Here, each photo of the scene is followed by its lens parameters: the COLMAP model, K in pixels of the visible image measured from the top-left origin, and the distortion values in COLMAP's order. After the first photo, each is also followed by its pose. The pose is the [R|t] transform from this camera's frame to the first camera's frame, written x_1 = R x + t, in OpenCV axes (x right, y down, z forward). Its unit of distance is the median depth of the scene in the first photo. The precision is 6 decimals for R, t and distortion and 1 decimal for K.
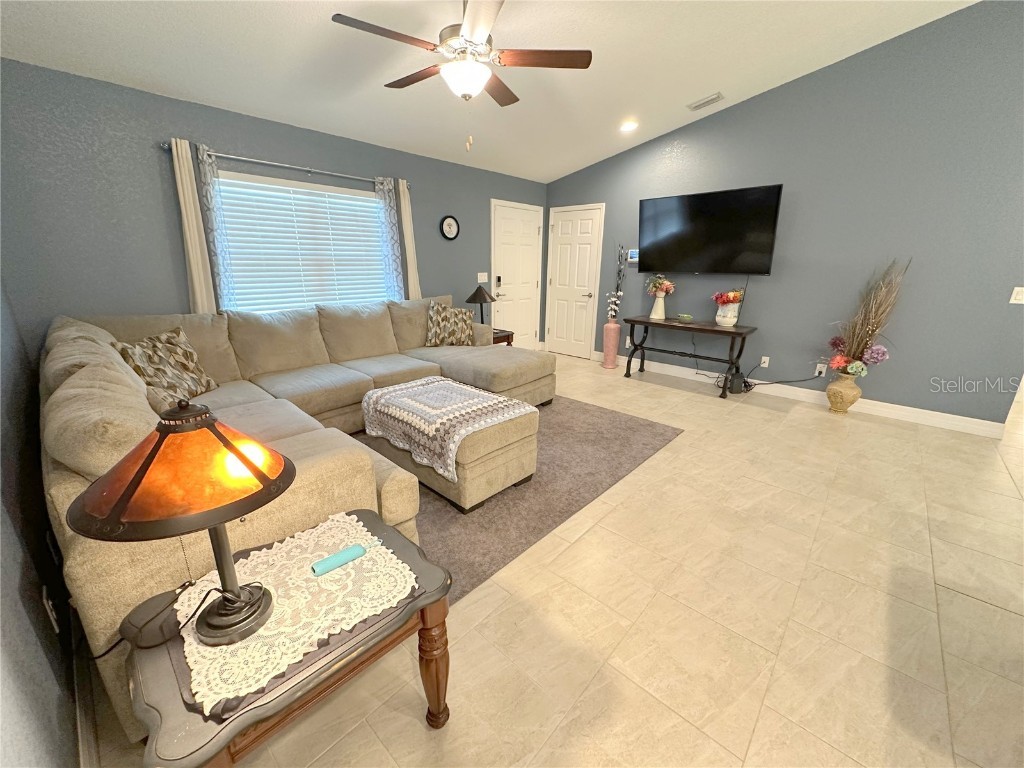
lens RADIAL K [[410.2, 0, 512.7], [0, 410.2, 380.9], [0, 0, 1]] dist [-0.000718, 0.000055]
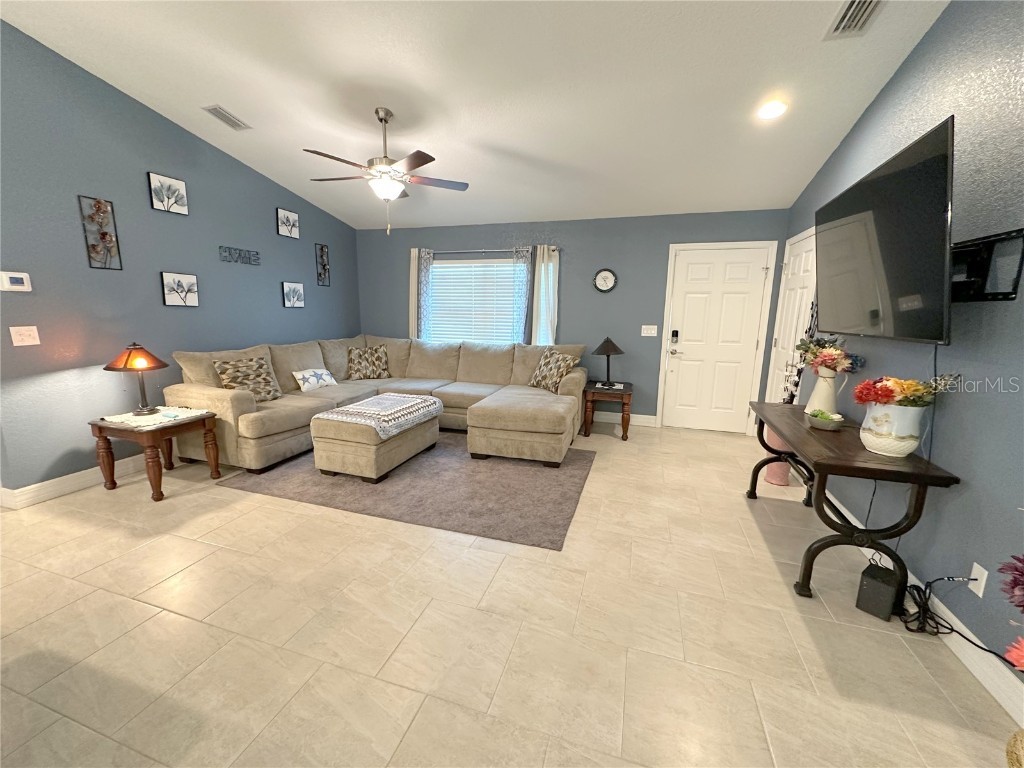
lens RADIAL K [[410.2, 0, 514.4], [0, 410.2, 384.4], [0, 0, 1]] dist [-0.000718, 0.000055]
pose [[0.416038, 0.153739, -0.896257, 0.783831], [-0.263899, 0.963601, 0.042791, -0.126267], [0.870212, 0.218719, 0.441466, 0.473897]]
